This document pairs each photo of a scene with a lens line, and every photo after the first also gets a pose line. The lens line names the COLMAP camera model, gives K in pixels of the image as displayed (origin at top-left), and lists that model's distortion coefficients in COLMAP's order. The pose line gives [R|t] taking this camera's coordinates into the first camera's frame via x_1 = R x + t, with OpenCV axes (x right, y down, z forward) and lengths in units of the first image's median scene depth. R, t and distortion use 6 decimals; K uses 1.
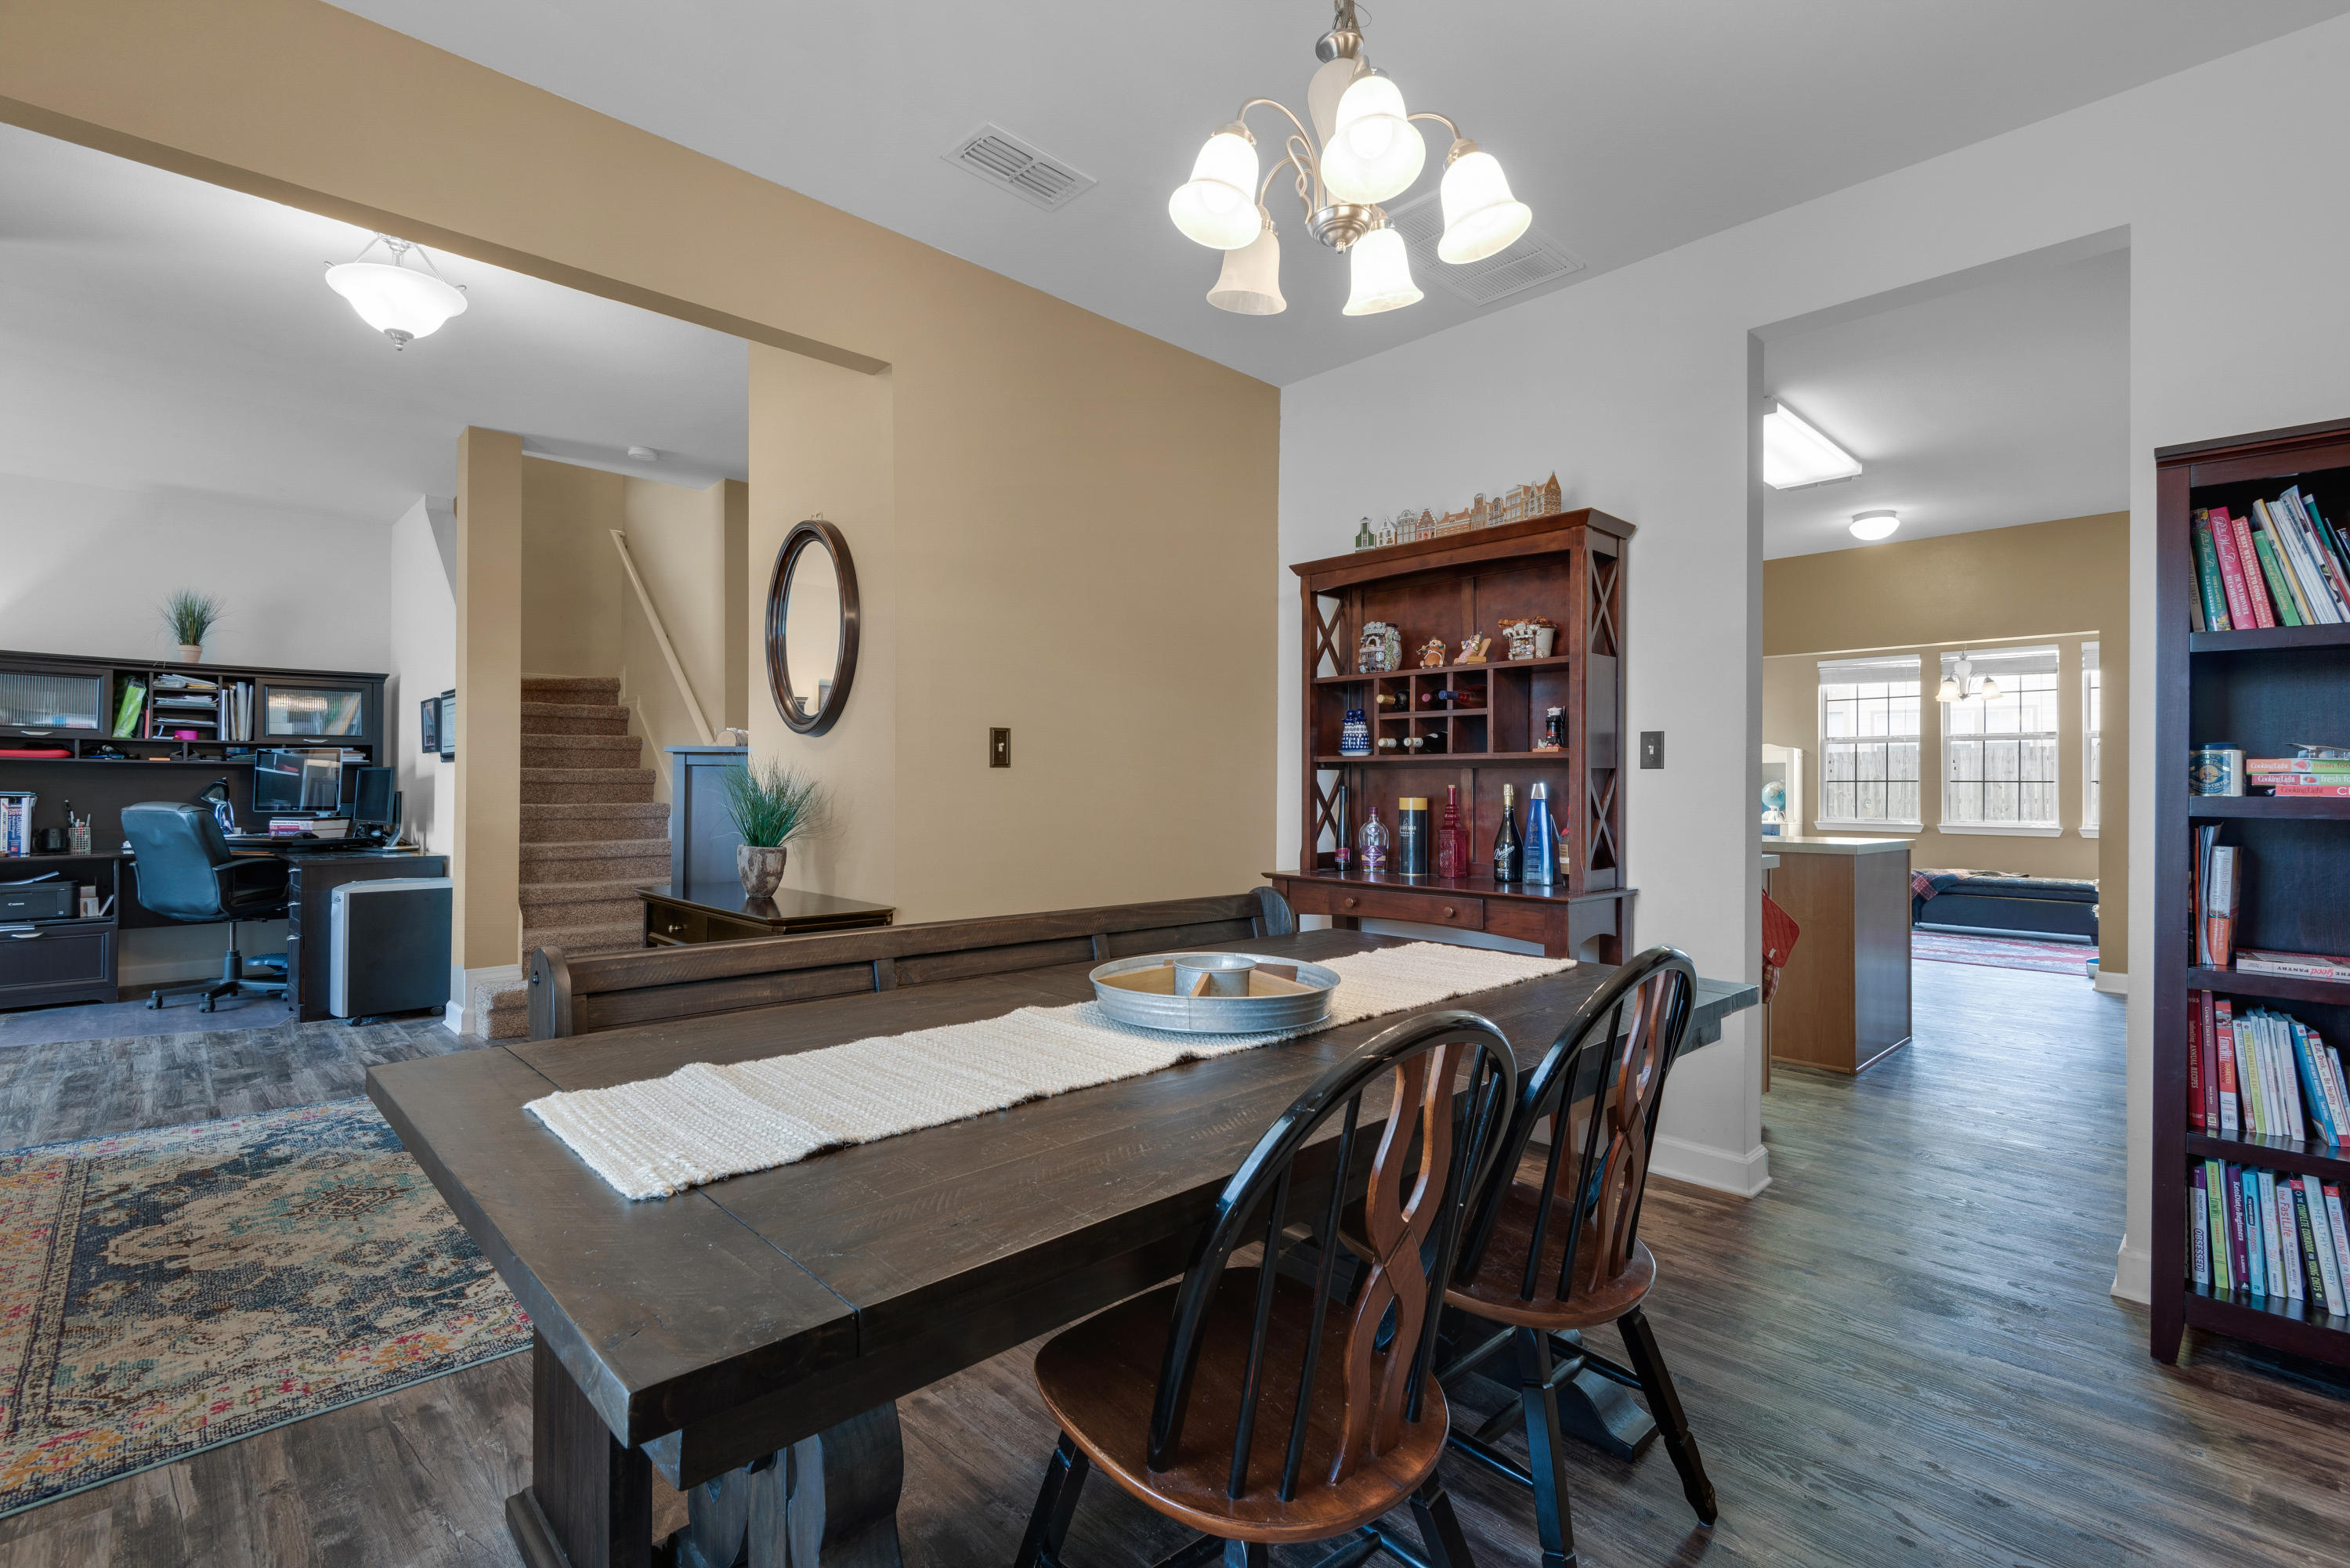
lens RADIAL K [[1062.3, 0, 1166.8], [0, 1062.3, 785.3], [0, 0, 1]] dist [0.015480, -0.009699]
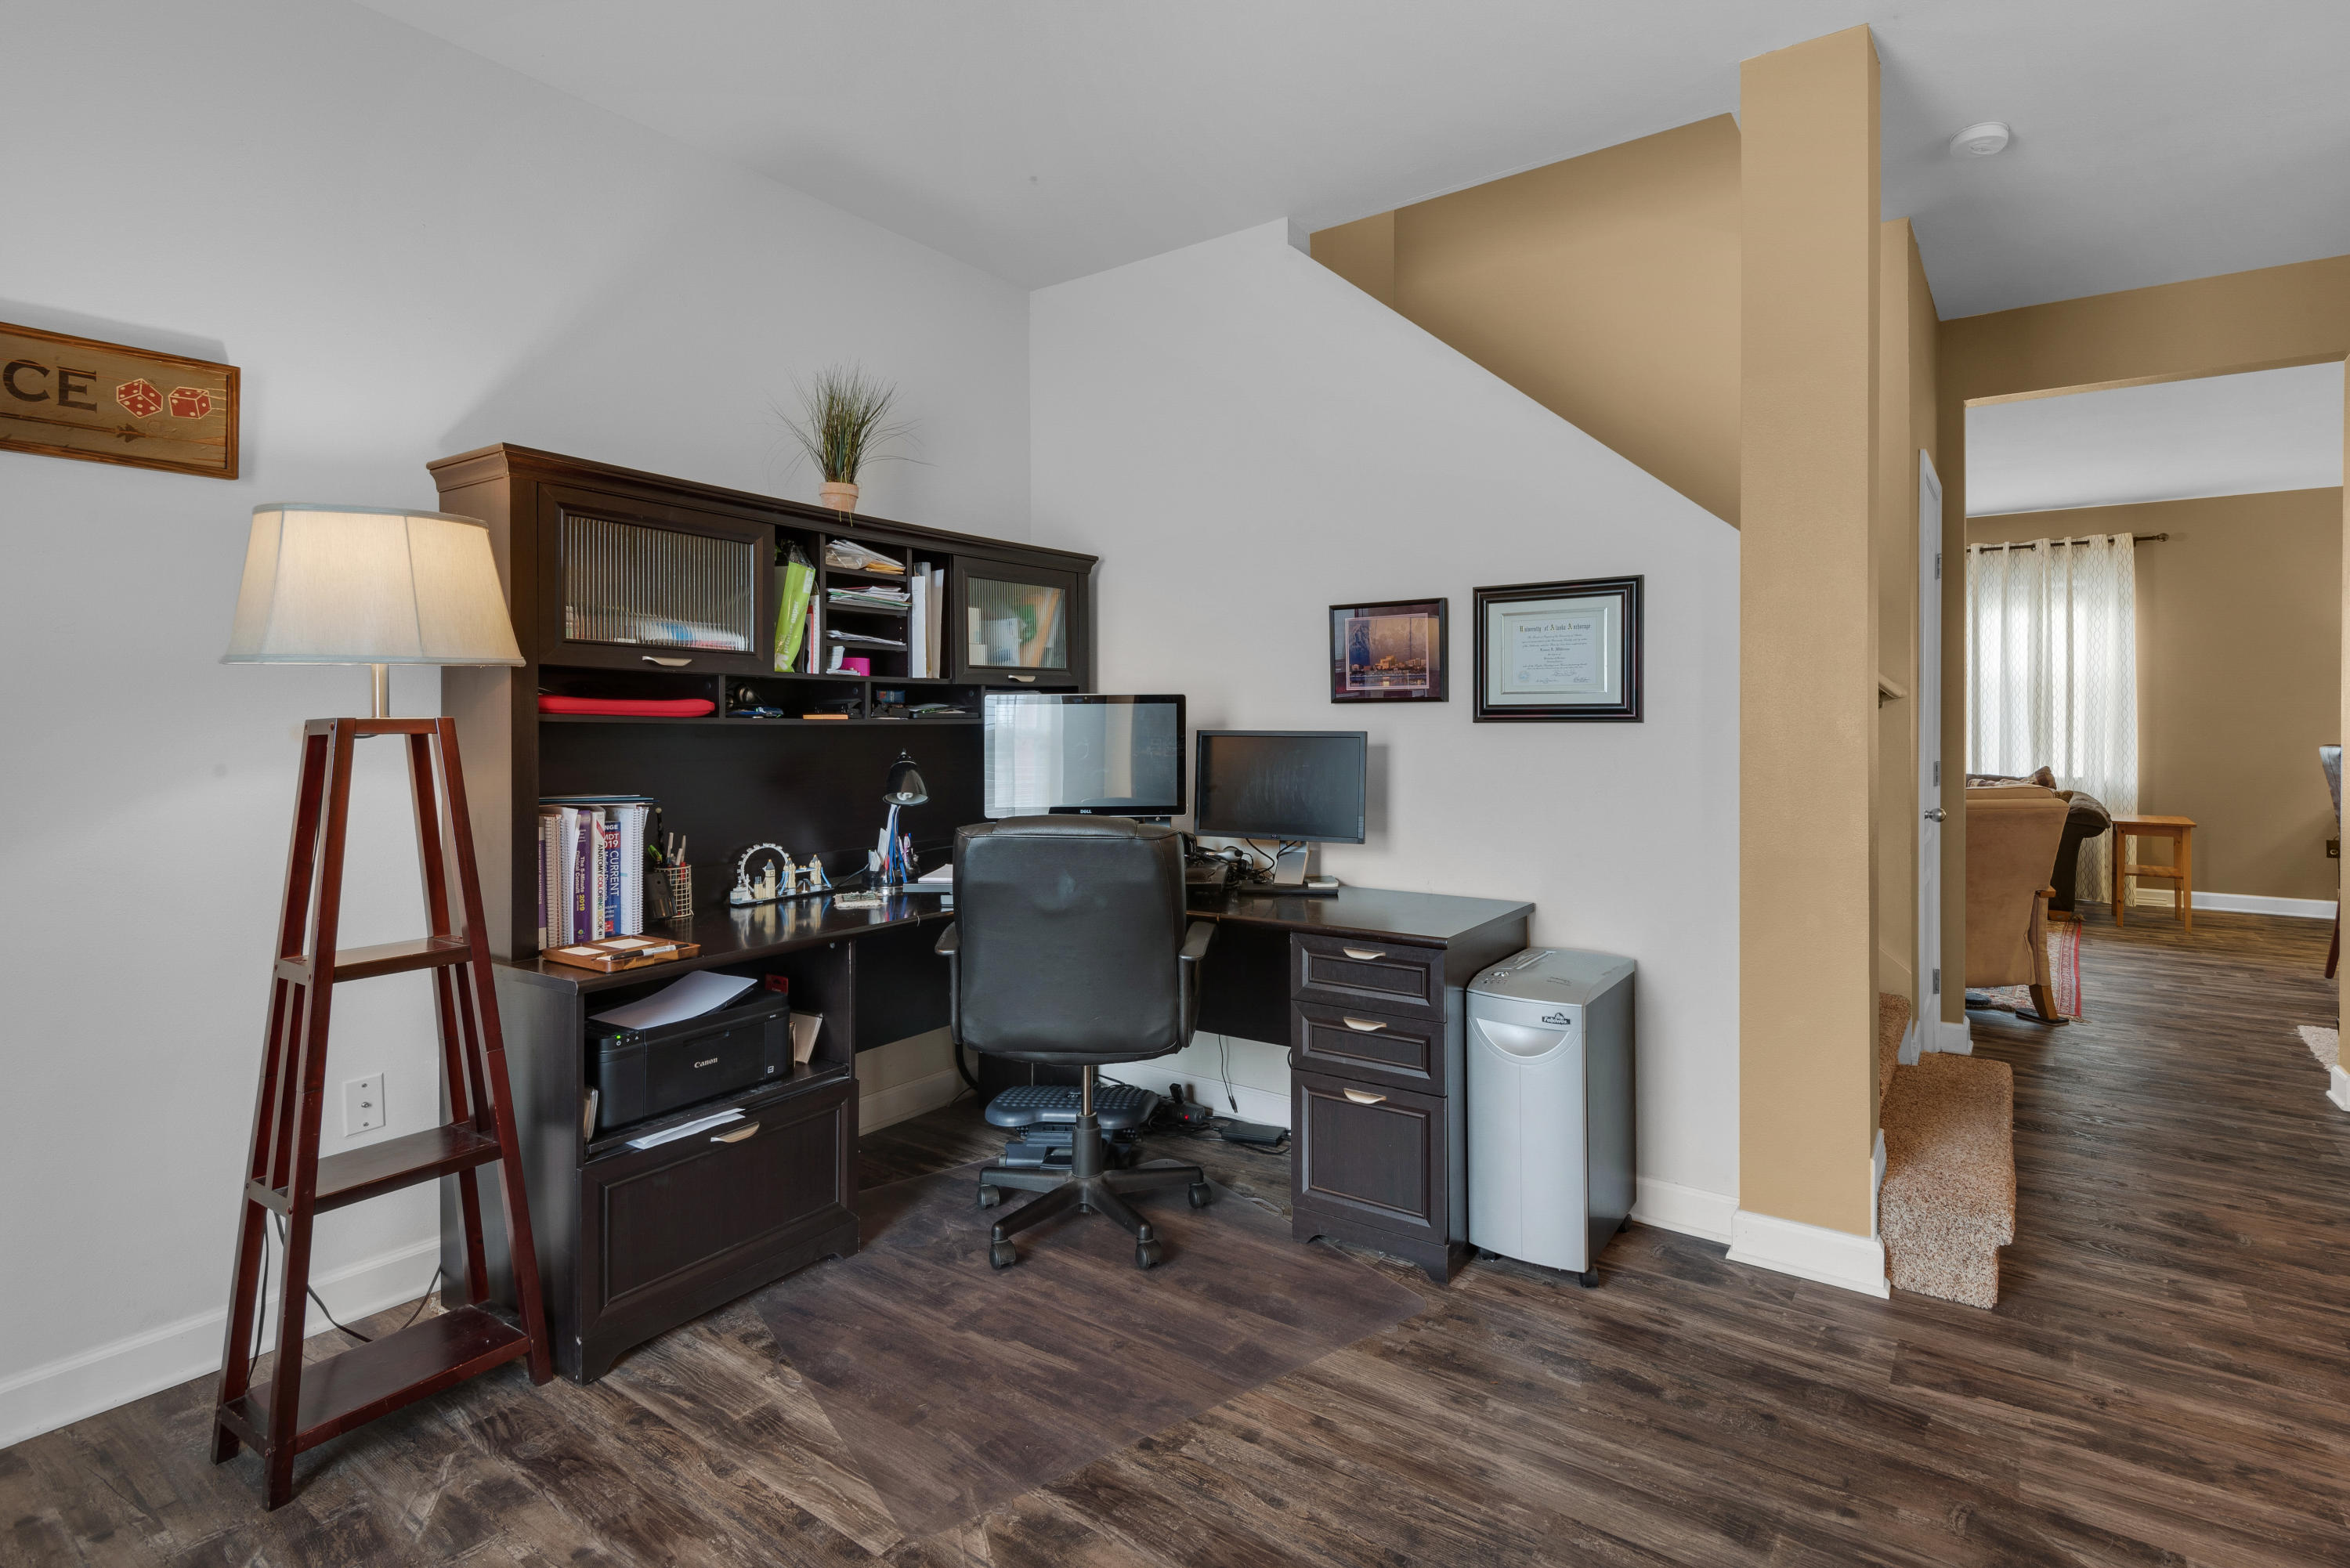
lens RADIAL K [[1147.1, 0, 1247.5], [0, 1147.1, 730.5], [0, 0, 1]] dist [0.020744, -0.008075]
pose [[0.977335, -0.005097, 0.211637, -0.879590], [0.002468, 0.999917, 0.012684, -0.024733], [-0.211684, -0.011874, 0.977266, 0.462819]]
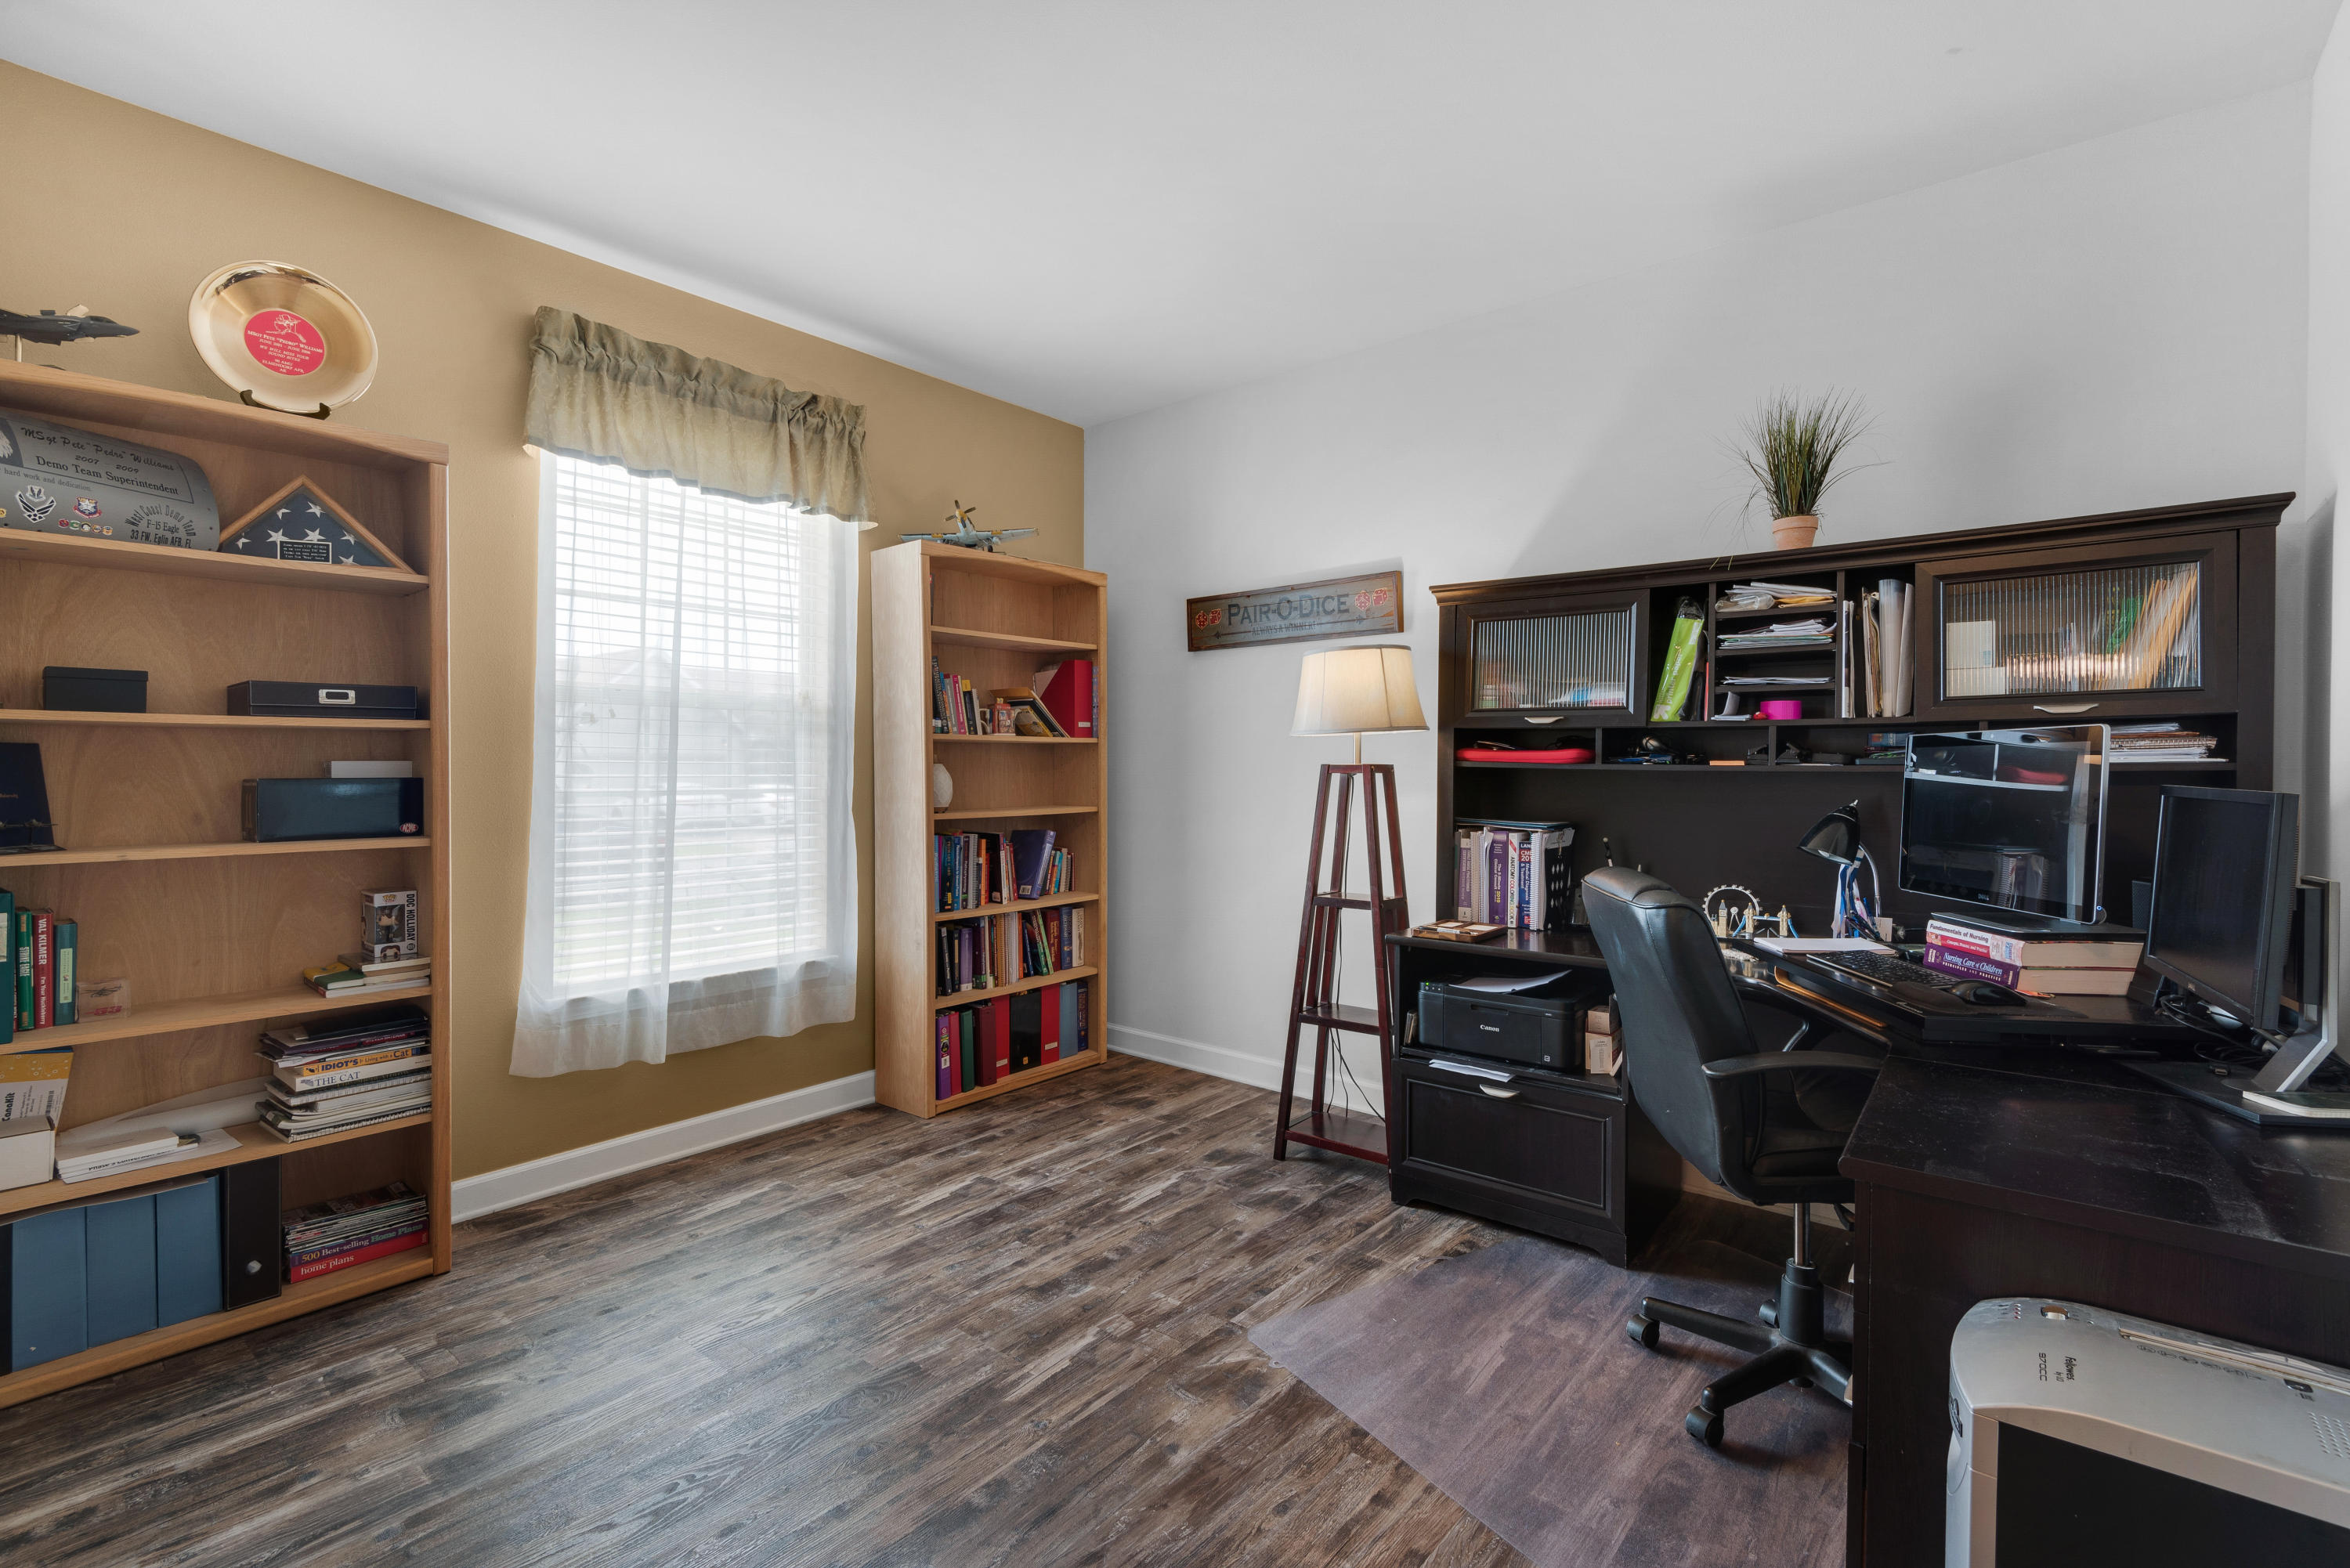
lens RADIAL K [[1062.3, 0, 1154.4], [0, 1062.3, 769.7], [0, 0, 1]] dist [0.015480, -0.009699]
pose [[0.097284, 0.000179, -0.995257, -0.497652], [-0.002035, 0.999998, -0.000019, -0.021169], [0.995255, 0.002027, 0.097284, 0.706236]]
